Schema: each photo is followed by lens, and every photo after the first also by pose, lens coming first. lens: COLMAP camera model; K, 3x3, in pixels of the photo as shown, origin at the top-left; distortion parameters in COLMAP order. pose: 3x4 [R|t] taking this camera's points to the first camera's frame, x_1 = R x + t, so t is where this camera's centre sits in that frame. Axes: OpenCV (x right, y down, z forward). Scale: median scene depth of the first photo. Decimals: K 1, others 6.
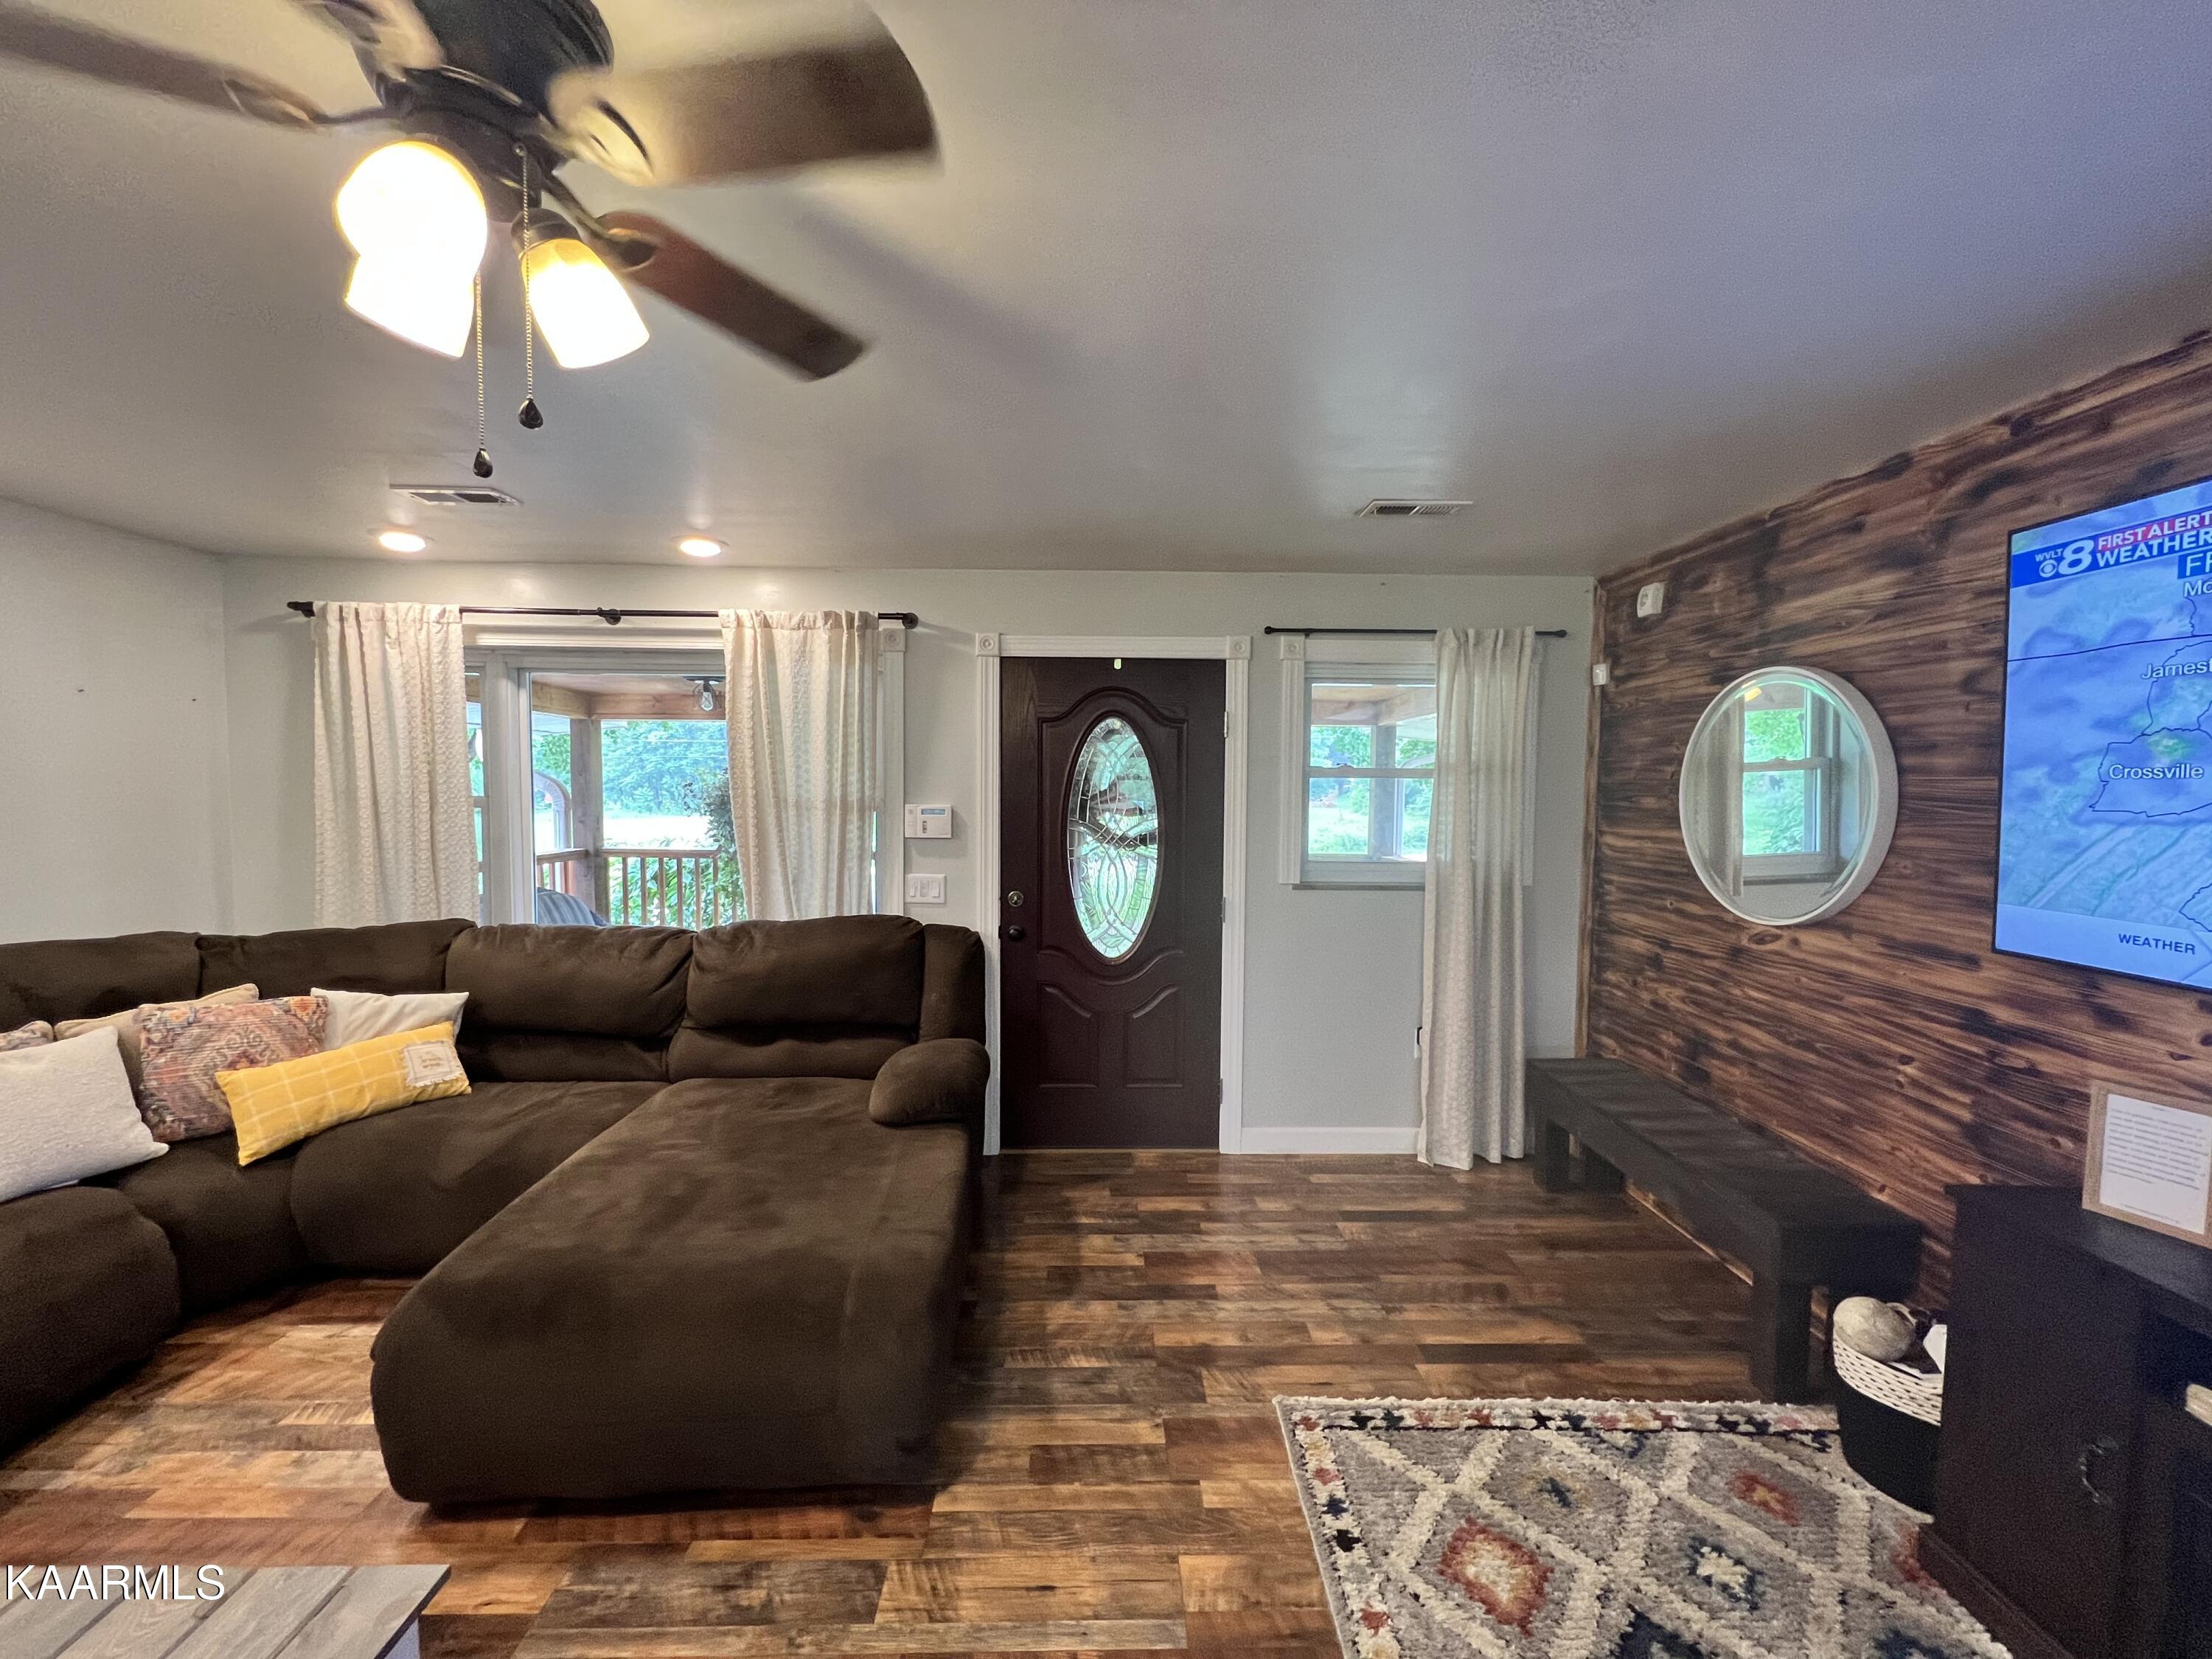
lens RADIAL K [[892.5, 0, 1114.3], [0, 892.5, 832.7], [0, 0, 1]] dist [0.001231, 0.001154]
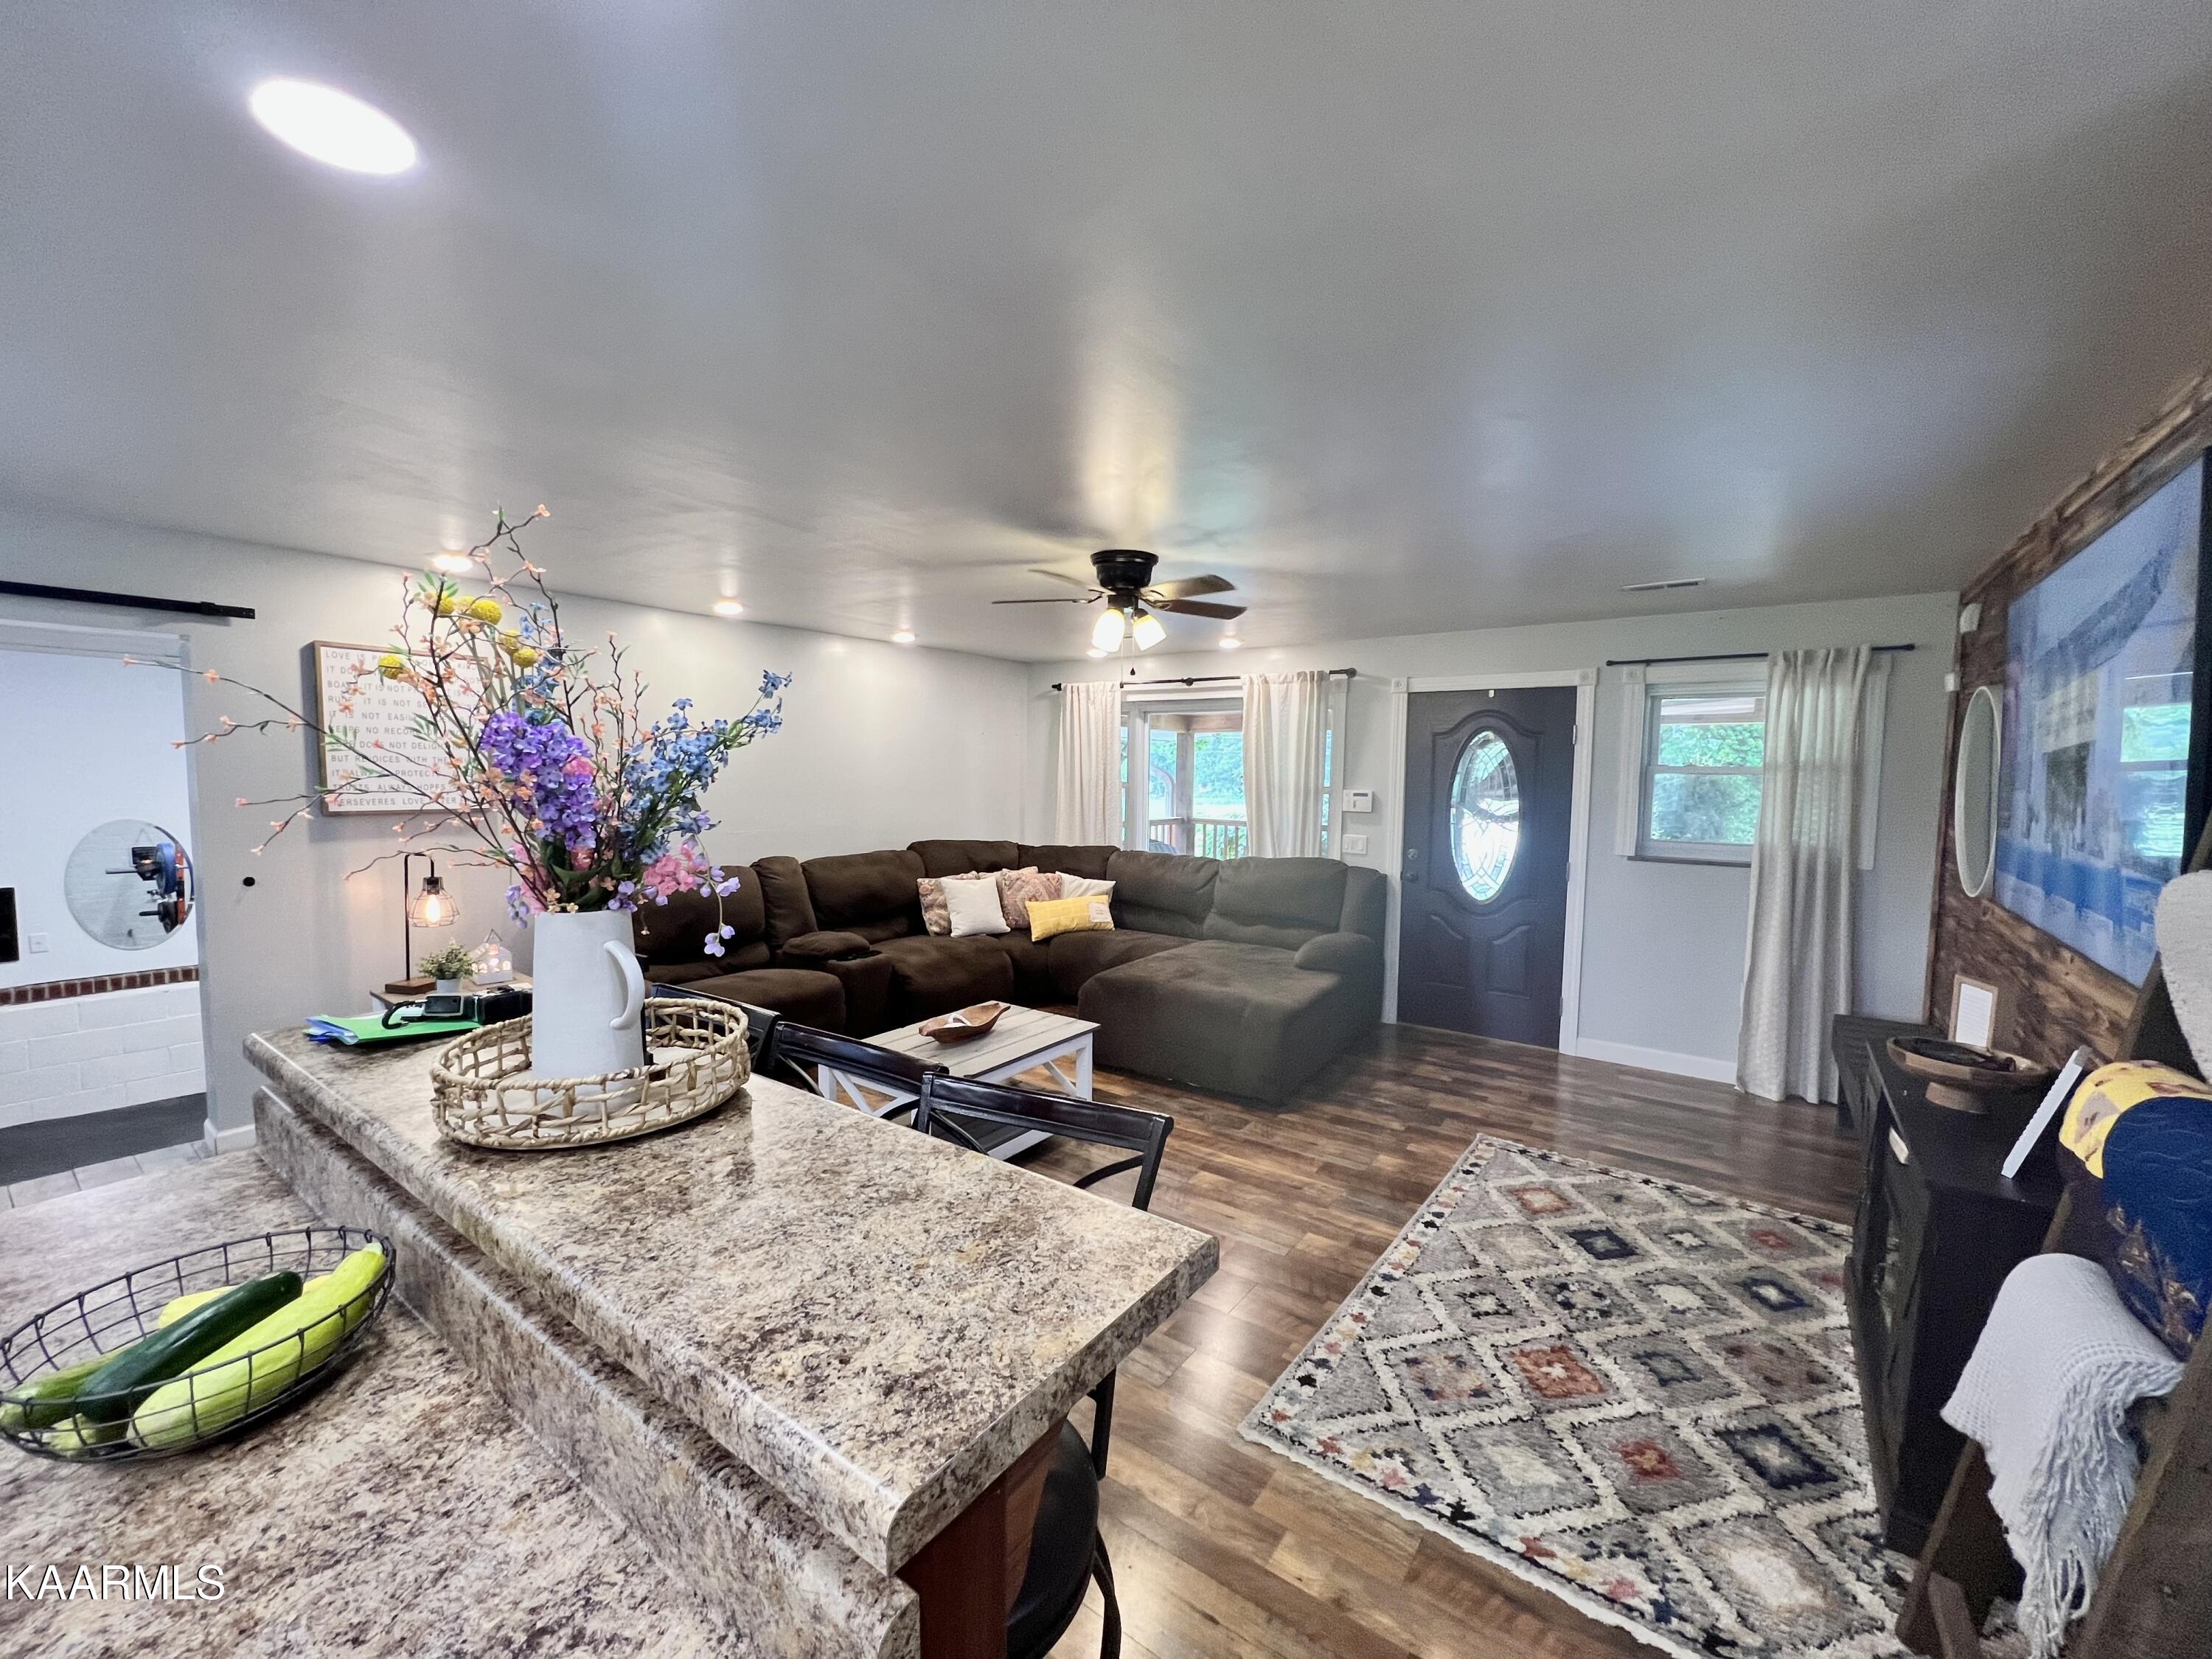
lens RADIAL K [[892.5, 0, 1103.8], [0, 892.5, 830.5], [0, 0, 1]] dist [0.001231, 0.001154]
pose [[0.795592, 0.043615, -0.604260, 0.396840], [-0.039210, 0.999021, 0.020484, 0.025176], [0.604562, 0.007396, 0.796524, -0.525140]]
